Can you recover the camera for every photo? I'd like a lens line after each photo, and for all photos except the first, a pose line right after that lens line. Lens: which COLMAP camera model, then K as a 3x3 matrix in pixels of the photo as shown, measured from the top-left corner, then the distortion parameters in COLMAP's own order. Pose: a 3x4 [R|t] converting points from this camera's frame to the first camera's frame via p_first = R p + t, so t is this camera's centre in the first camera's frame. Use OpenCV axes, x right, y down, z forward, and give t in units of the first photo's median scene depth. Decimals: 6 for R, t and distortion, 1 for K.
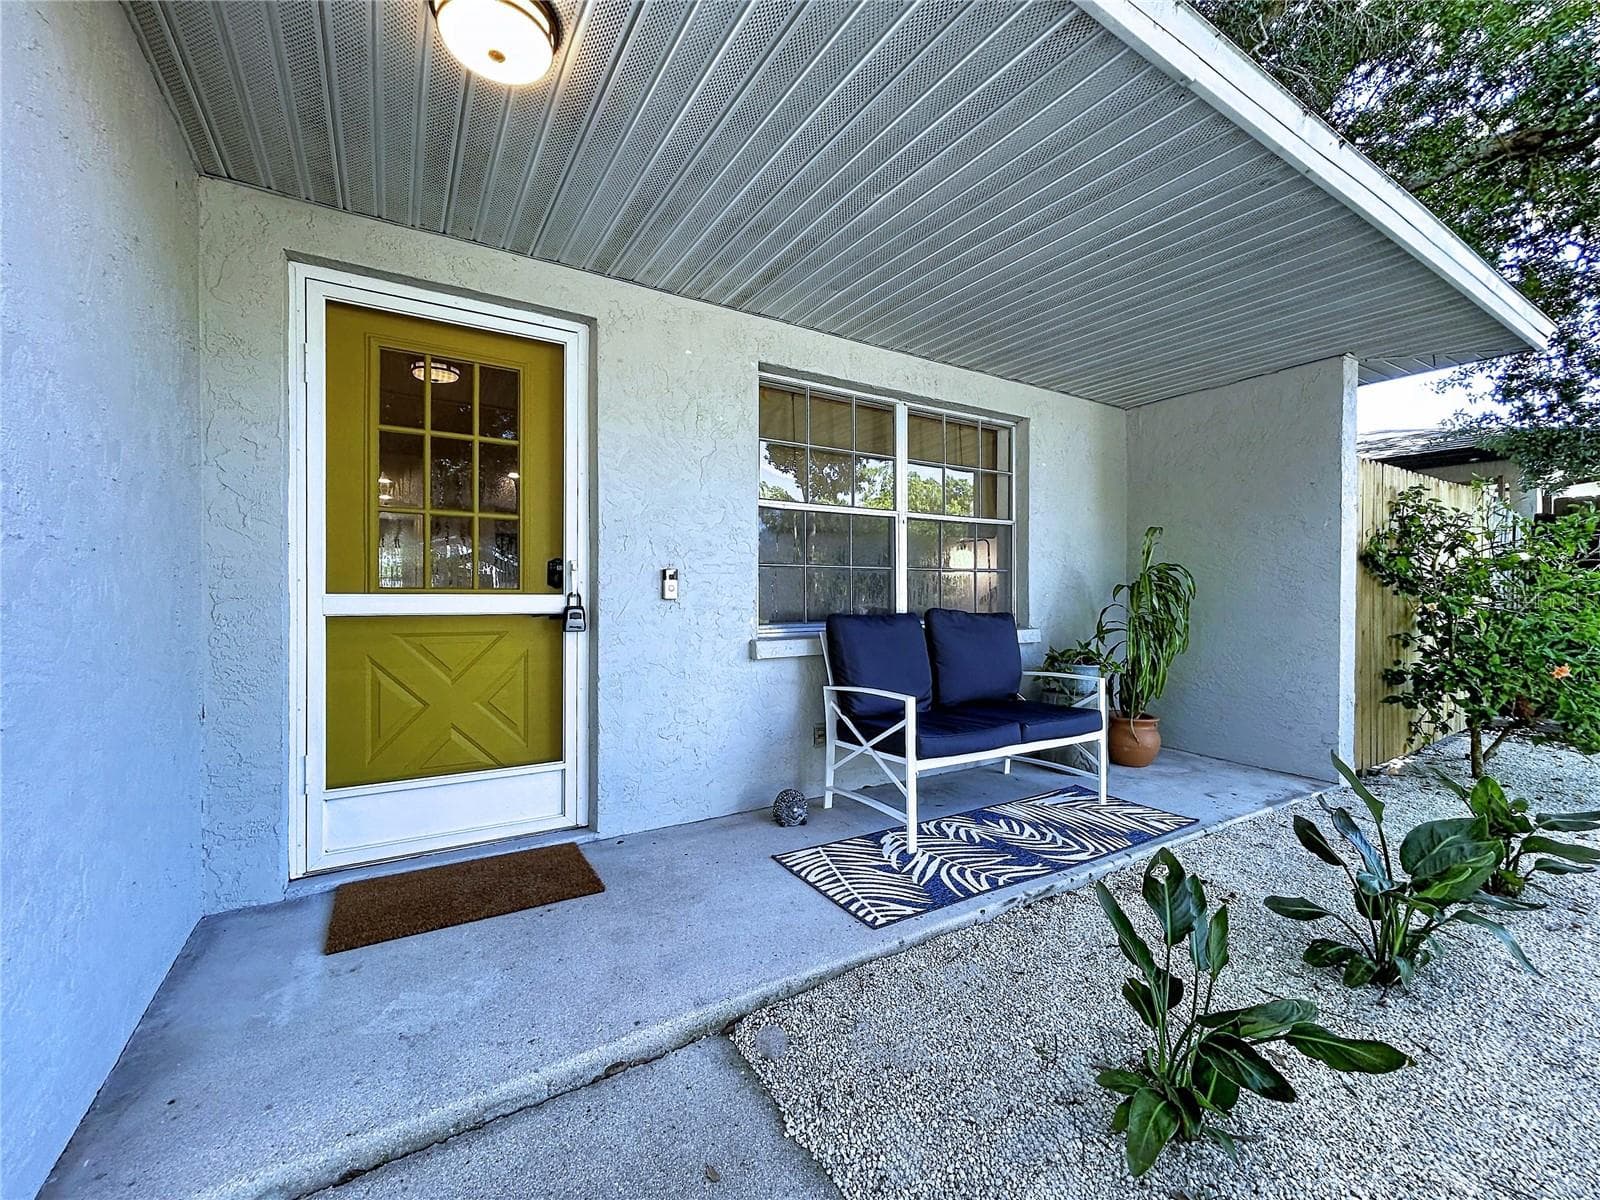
lens RADIAL K [[650.9, 0, 801.8], [0, 650.9, 595.9], [0, 0, 1]] dist [0.000095, -0.000076]
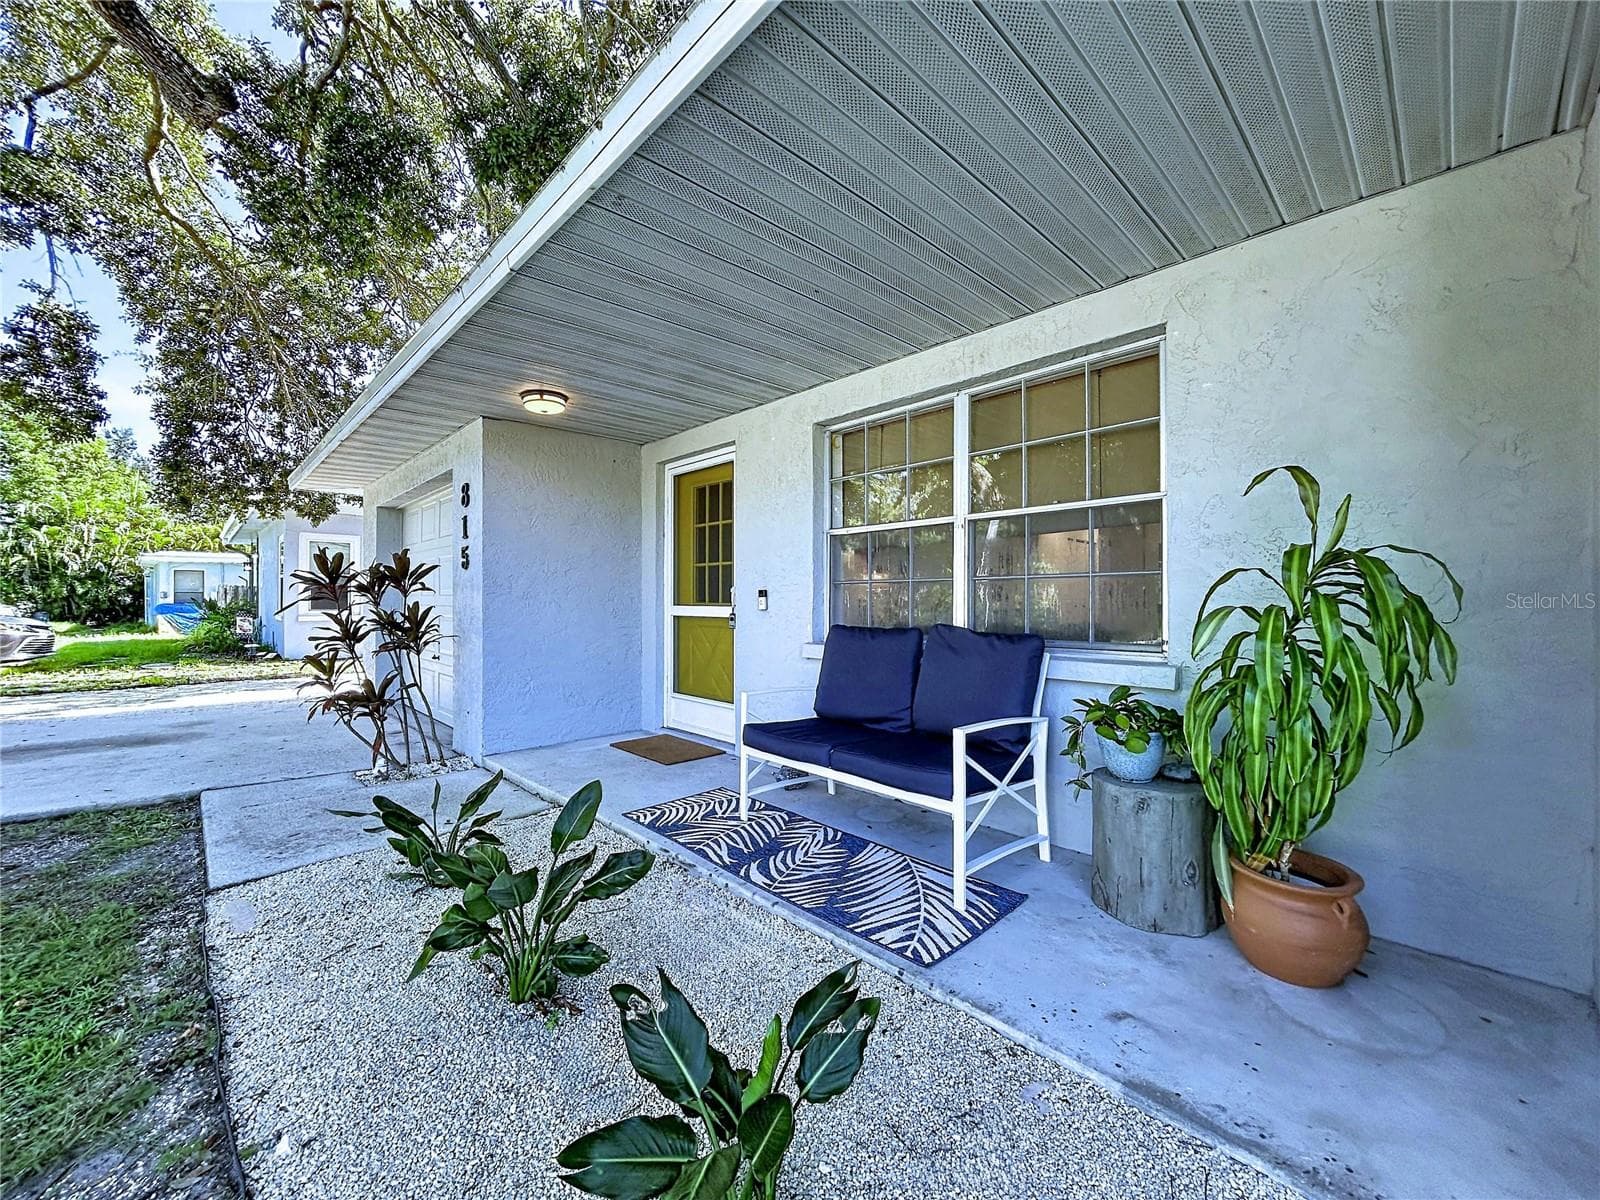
lens RADIAL K [[650.9, 0, 801.8], [0, 650.9, 595.9], [0, 0, 1]] dist [0.000095, -0.000076]
pose [[0.205322, -0.012888, -0.978610, 1.324765], [-0.007974, 0.999858, -0.014841, -0.004809], [0.978662, 0.010851, 0.205190, 0.818042]]
